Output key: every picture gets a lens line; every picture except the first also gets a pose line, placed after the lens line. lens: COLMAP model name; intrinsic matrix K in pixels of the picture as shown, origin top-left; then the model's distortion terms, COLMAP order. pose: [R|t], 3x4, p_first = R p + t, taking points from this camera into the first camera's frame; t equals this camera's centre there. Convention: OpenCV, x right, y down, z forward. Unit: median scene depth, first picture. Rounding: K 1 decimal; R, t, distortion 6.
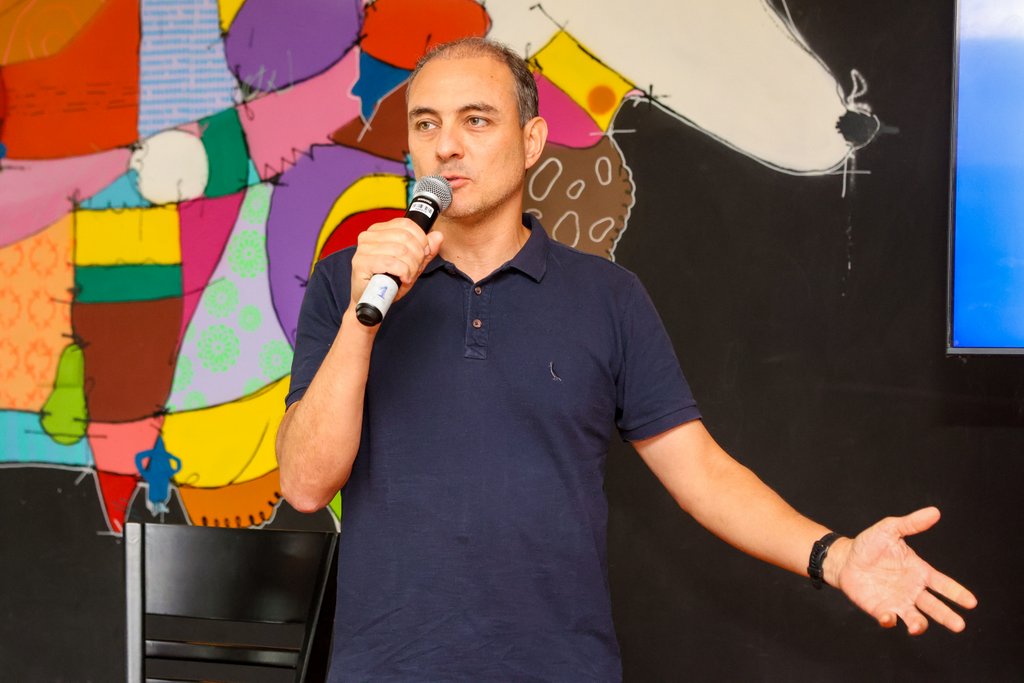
lens RADIAL K [[1935.7, 0, 505.8], [0, 1935.7, 334.1], [0, 0, 1]] dist [0.215052, 0.000000]
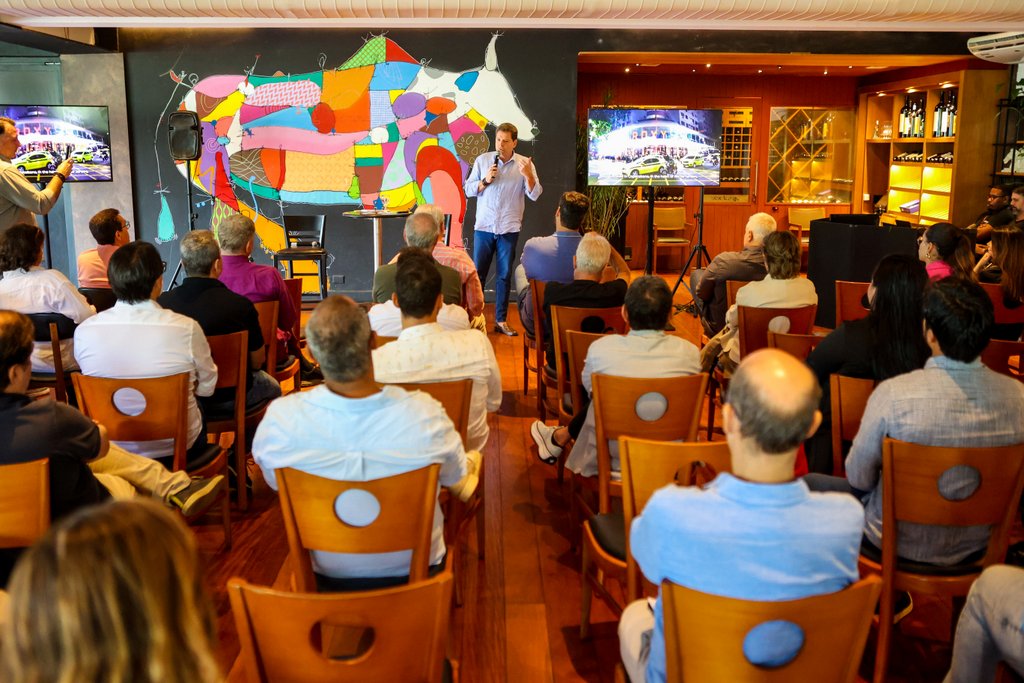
lens RADIAL K [[993.3, 0, 499.1], [0, 993.3, 327.2], [0, 0, 1]] dist [-0.047110, 0.000000]
pose [[0.928996, -0.083027, 0.360656, -0.785891], [0.004161, 0.976792, 0.214151, -0.144583], [-0.370066, -0.197445, 0.907781, -1.255888]]
